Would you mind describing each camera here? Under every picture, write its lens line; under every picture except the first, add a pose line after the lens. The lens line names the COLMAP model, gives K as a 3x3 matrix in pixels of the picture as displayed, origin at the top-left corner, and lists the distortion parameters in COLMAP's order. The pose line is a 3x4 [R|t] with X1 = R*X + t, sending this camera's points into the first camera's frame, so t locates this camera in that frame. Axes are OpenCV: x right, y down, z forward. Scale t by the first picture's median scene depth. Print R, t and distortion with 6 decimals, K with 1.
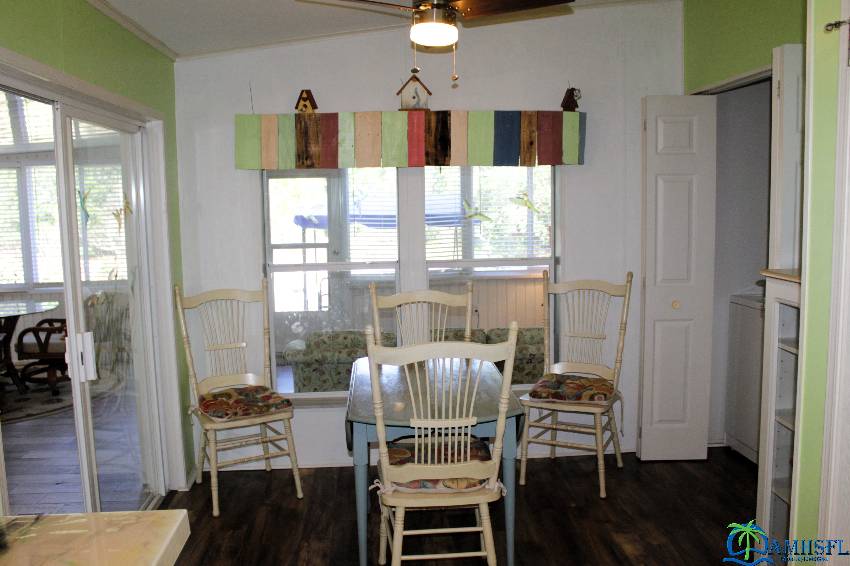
lens RADIAL K [[722.3, 0, 425.0], [0, 722.3, 283.0], [0, 0, 1]] dist [-0.116843, -0.000384]
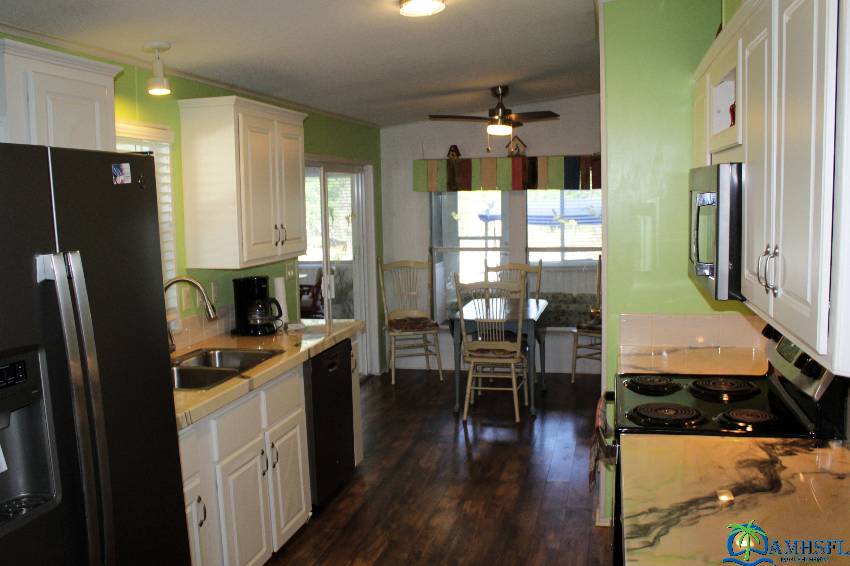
lens RADIAL K [[722.3, 0, 425.0], [0, 722.3, 283.0], [0, 0, 1]] dist [-0.116843, -0.000384]
pose [[0.954318, 0.036638, -0.296540, 0.291846], [-0.034485, 0.999327, 0.012488, 0.041607], [0.296798, -0.001691, 0.954939, -0.671924]]
